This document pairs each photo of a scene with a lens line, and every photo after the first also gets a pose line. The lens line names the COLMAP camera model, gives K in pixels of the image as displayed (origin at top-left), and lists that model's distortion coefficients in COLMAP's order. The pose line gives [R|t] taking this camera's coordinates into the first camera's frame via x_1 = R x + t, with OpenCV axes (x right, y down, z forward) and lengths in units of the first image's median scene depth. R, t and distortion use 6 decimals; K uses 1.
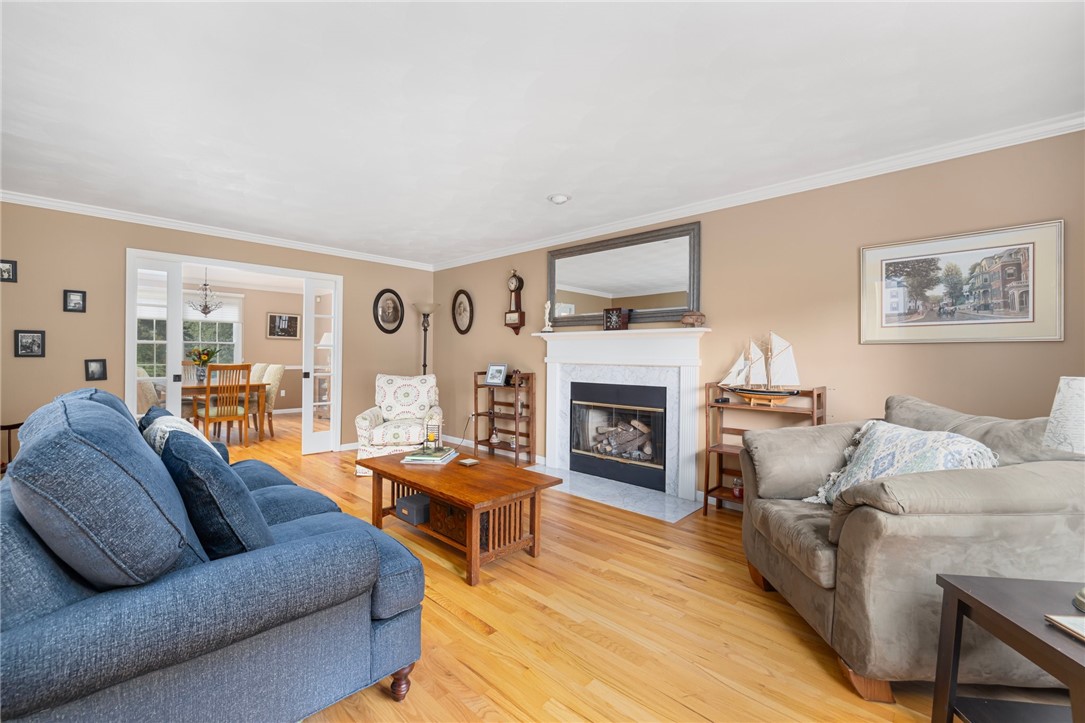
lens RADIAL K [[448.9, 0, 538.3], [0, 448.9, 356.4], [0, 0, 1]] dist [0.000604, 0.000142]
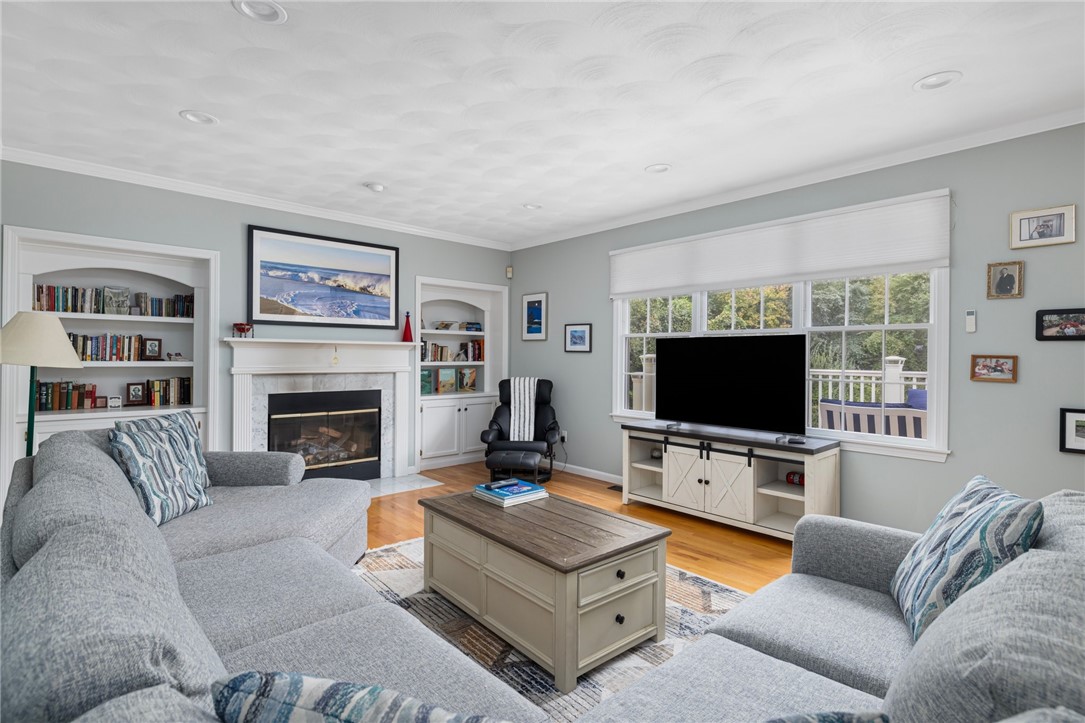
lens RADIAL K [[514.0, 0, 530.4], [0, 514.0, 356.8], [0, 0, 1]] dist [-0.009758, -0.000394]
pose [[0.098376, -0.007083, 0.995124, -0.957396], [-0.003768, 0.999965, 0.007490, -0.028660], [-0.995142, -0.004487, 0.098346, 0.436178]]
